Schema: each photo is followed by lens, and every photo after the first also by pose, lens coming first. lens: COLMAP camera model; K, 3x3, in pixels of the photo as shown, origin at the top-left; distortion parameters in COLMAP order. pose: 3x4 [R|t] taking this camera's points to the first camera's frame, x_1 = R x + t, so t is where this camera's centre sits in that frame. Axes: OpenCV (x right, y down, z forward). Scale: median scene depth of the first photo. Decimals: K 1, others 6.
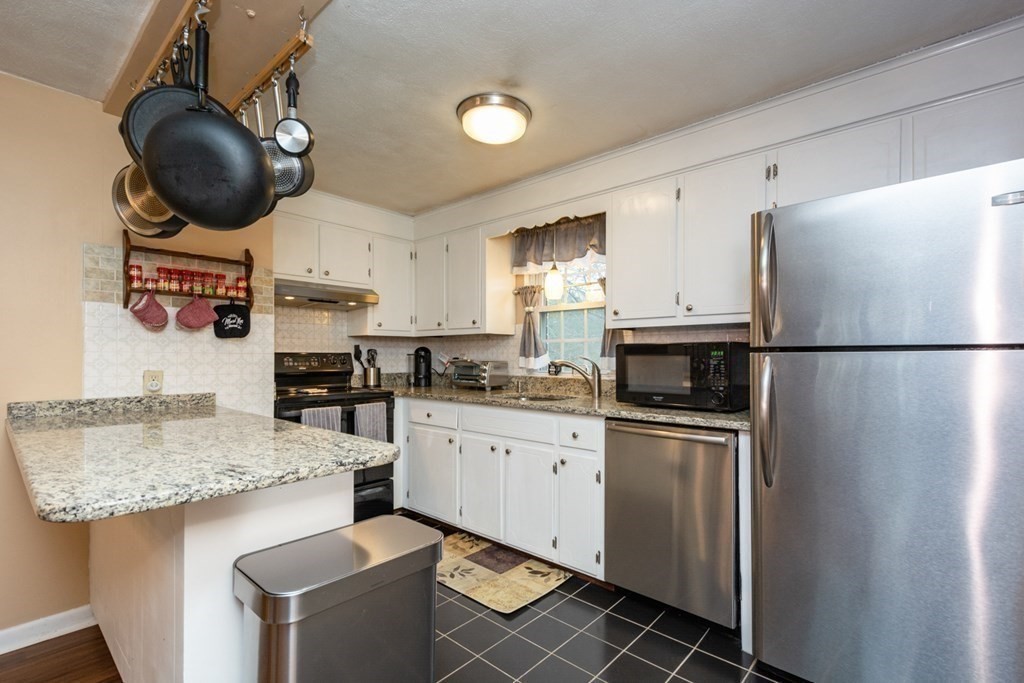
lens RADIAL K [[460.1, 0, 519.6], [0, 460.1, 340.8], [0, 0, 1]] dist [0.018478, -0.000363]
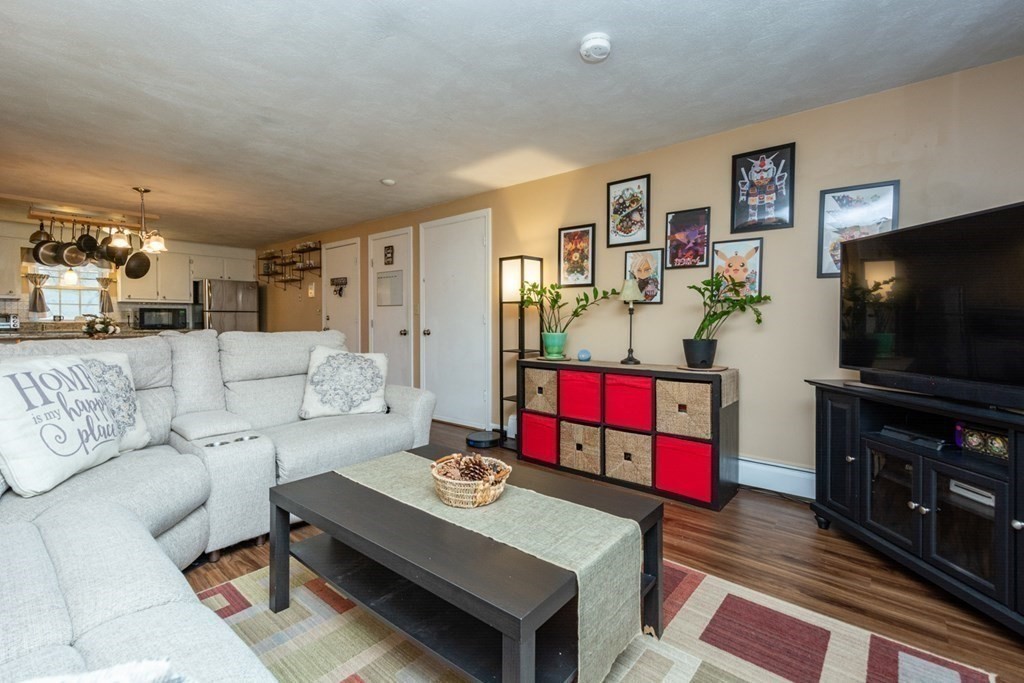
lens RADIAL K [[446.1, 0, 517.9], [0, 446.1, 329.8], [0, 0, 1]] dist [0.011038, -0.000854]
pose [[-0.053391, -0.025194, 0.998256, -2.602837], [-0.035411, 0.999101, 0.023322, -0.007161], [-0.997946, -0.034104, -0.054235, -1.148907]]
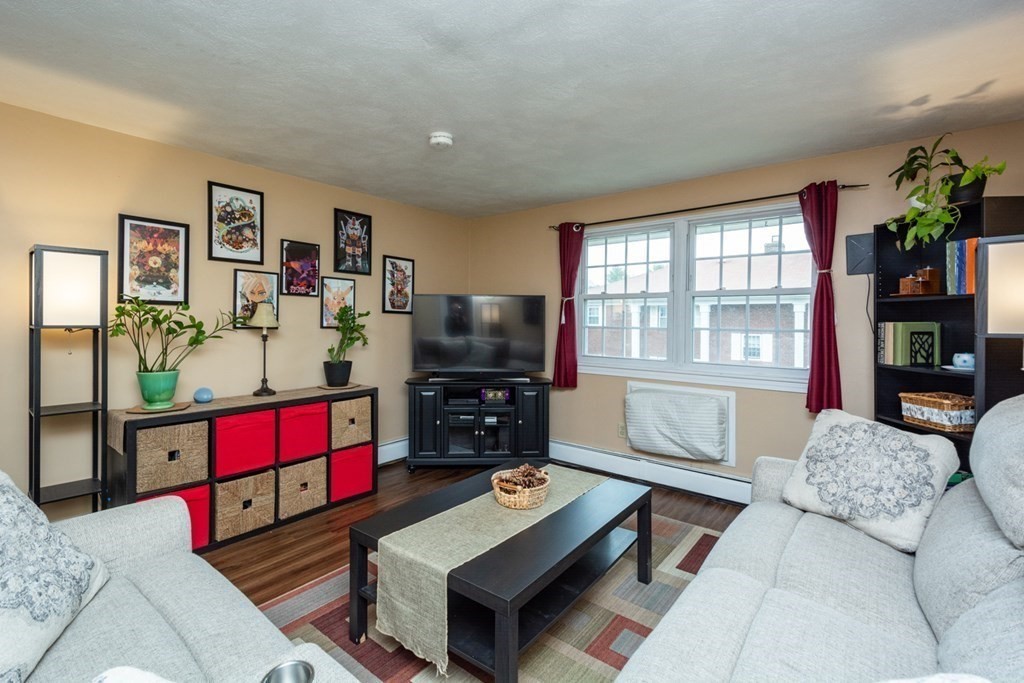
lens RADIAL K [[460.4, 0, 488.5], [0, 460.4, 321.9], [0, 0, 1]] dist [0.001389, -0.000181]
pose [[-0.998676, -0.010640, -0.050331, -1.858200], [-0.009085, 0.999477, -0.031021, -0.052888], [0.050634, -0.030522, -0.998251, -0.268838]]
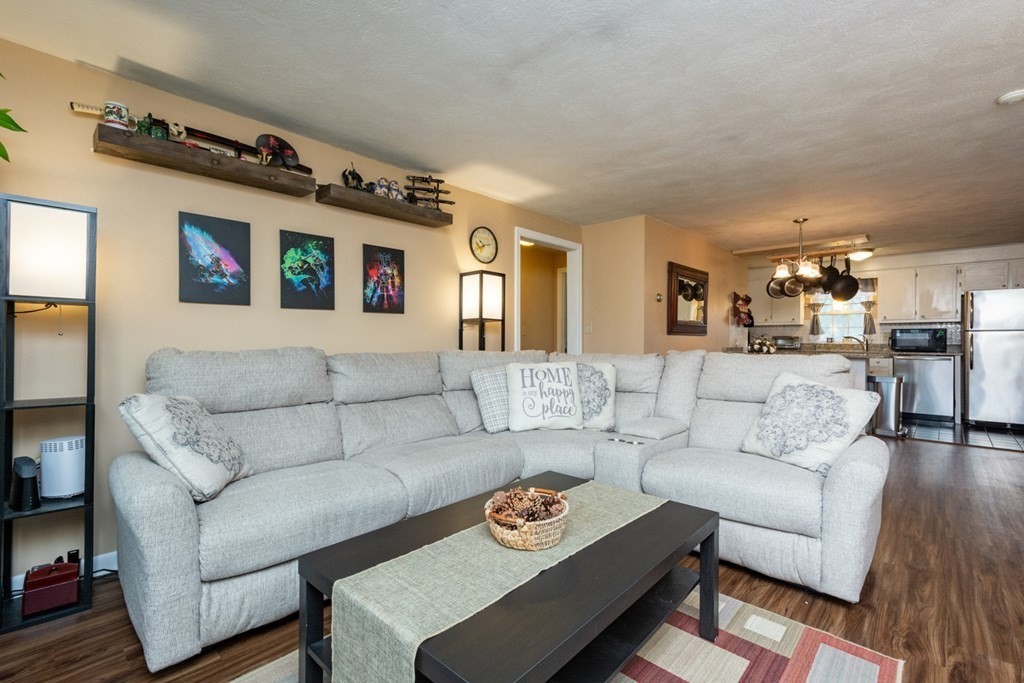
lens RADIAL K [[460.1, 0, 519.6], [0, 460.1, 340.8], [0, 0, 1]] dist [0.018478, -0.000363]
pose [[0.999990, -0.001290, 0.004370, -1.957550], [0.001134, 0.999370, 0.035469, -0.024552], [-0.004413, -0.035464, 0.999361, -1.717468]]
